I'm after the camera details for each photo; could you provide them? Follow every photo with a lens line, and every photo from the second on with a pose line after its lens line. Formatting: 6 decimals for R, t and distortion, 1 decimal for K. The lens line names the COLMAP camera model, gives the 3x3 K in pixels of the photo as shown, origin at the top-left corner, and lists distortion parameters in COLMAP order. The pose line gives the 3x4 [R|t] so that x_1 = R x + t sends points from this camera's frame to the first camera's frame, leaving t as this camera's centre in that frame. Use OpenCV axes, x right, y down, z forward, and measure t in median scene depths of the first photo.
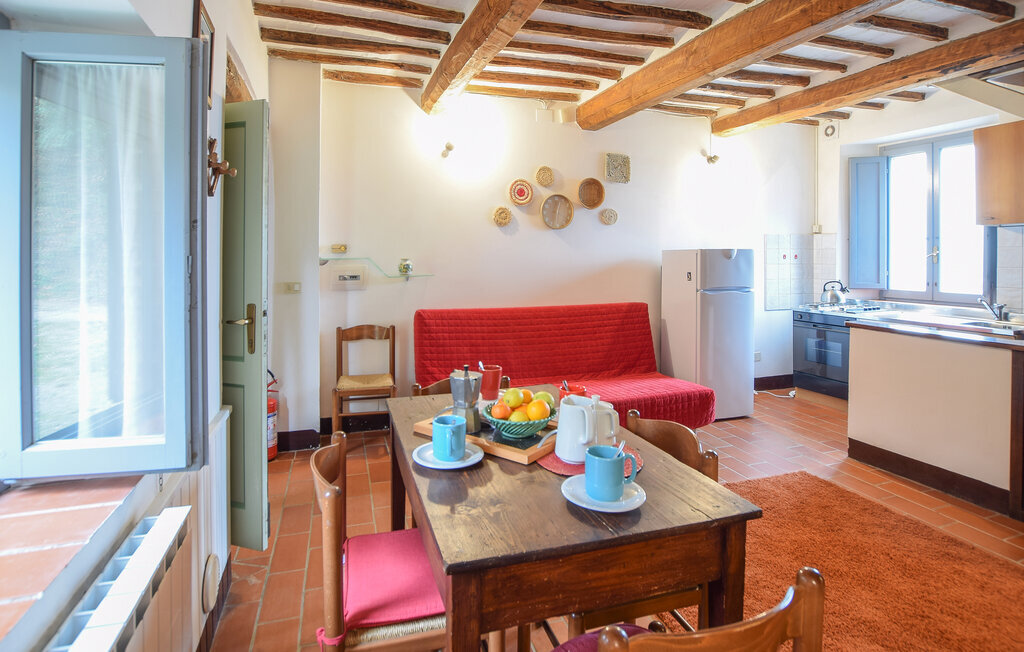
lens RADIAL K [[511.4, 0, 485.2], [0, 511.4, 259.2], [0, 0, 1]] dist [-0.025265, -0.002479]
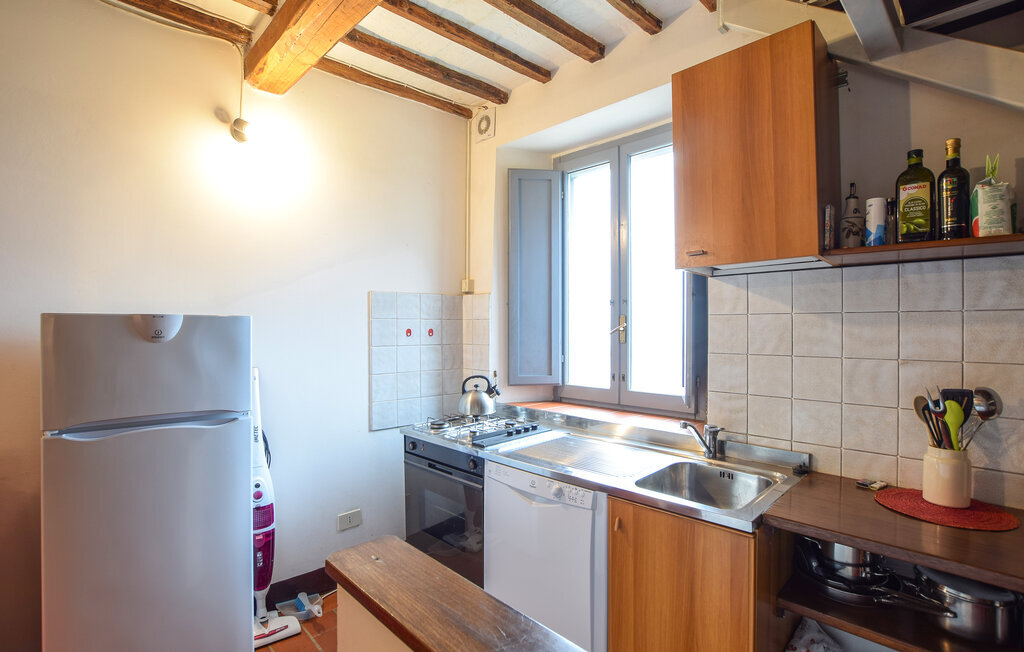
lens RADIAL K [[477.8, 0, 505.5], [0, 477.8, 322.3], [0, 0, 1]] dist [-0.022769, 0.000805]
pose [[0.909215, 0.005468, 0.416291, 0.529671], [0.002457, 0.999826, -0.018499, -0.006792], [-0.416319, 0.017842, 0.909043, 0.532641]]
